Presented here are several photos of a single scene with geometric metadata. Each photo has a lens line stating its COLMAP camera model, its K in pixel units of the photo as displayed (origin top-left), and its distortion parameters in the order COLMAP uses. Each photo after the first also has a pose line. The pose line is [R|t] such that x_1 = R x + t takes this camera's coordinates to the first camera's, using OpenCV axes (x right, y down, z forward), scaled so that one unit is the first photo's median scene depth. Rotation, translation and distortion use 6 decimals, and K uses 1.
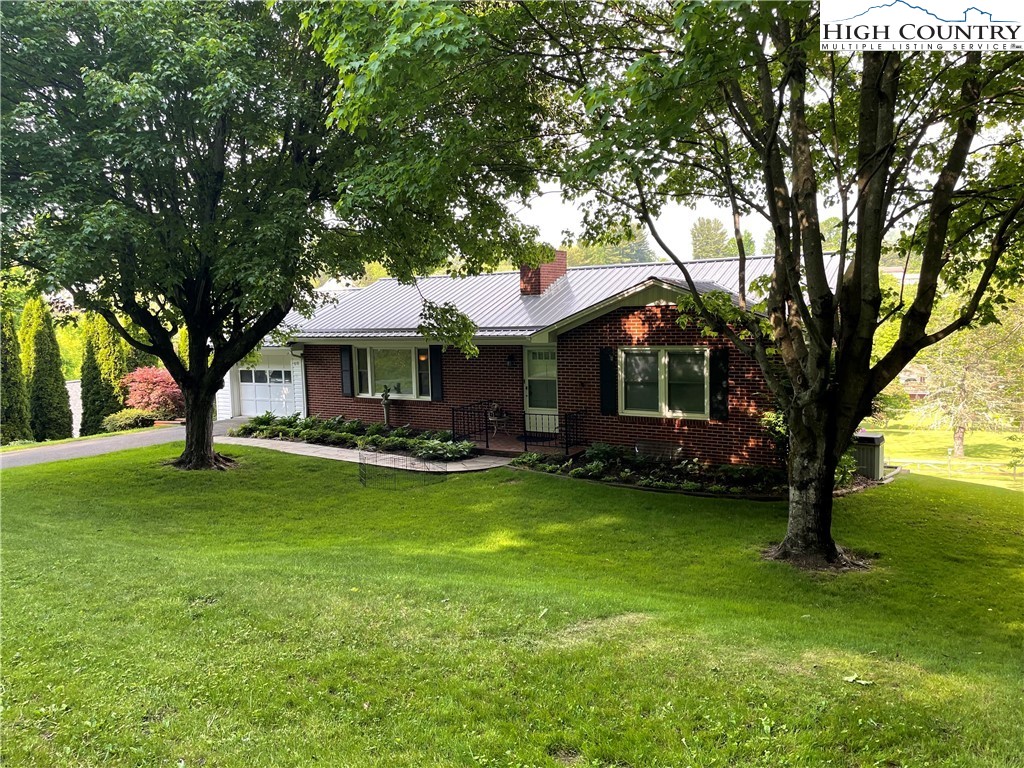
lens RADIAL K [[769.8, 0, 511.7], [0, 769.8, 381.6], [0, 0, 1]] dist [0.081071, -0.072205]
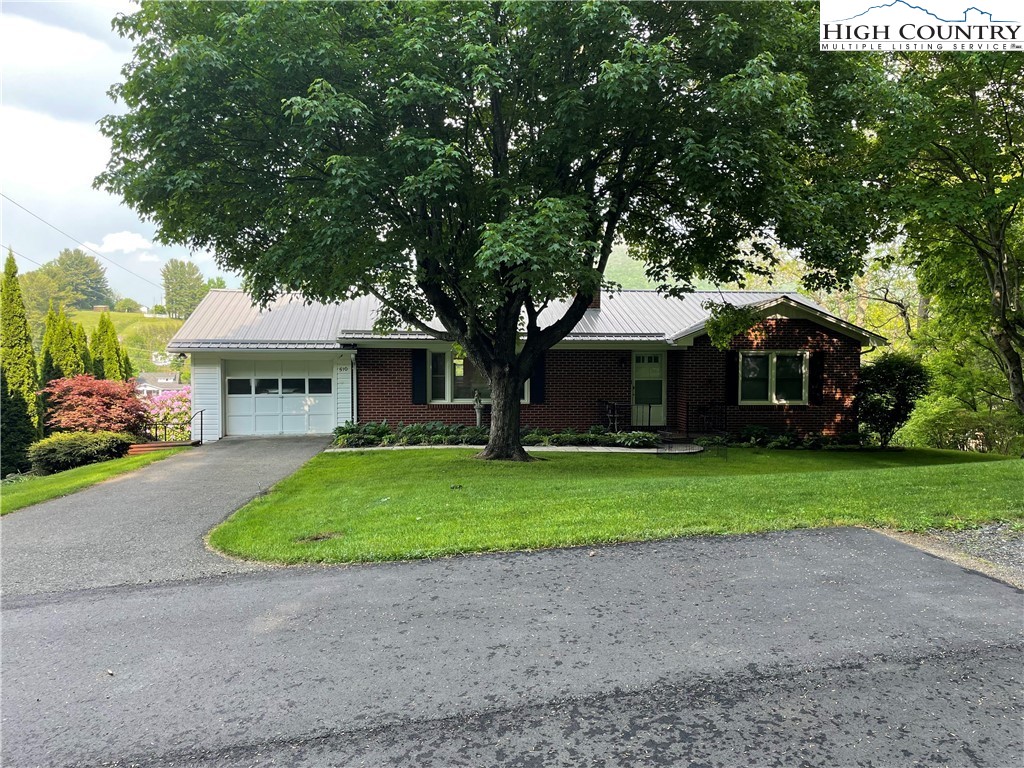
lens RADIAL K [[769.8, 0, 517.1], [0, 769.8, 387.4], [0, 0, 1]] dist [0.081071, -0.072205]
pose [[0.759869, 0.004248, 0.650062, -0.951730], [0.034982, 0.998263, -0.047414, 0.062194], [-0.649134, 0.058769, 0.758401, 0.278644]]
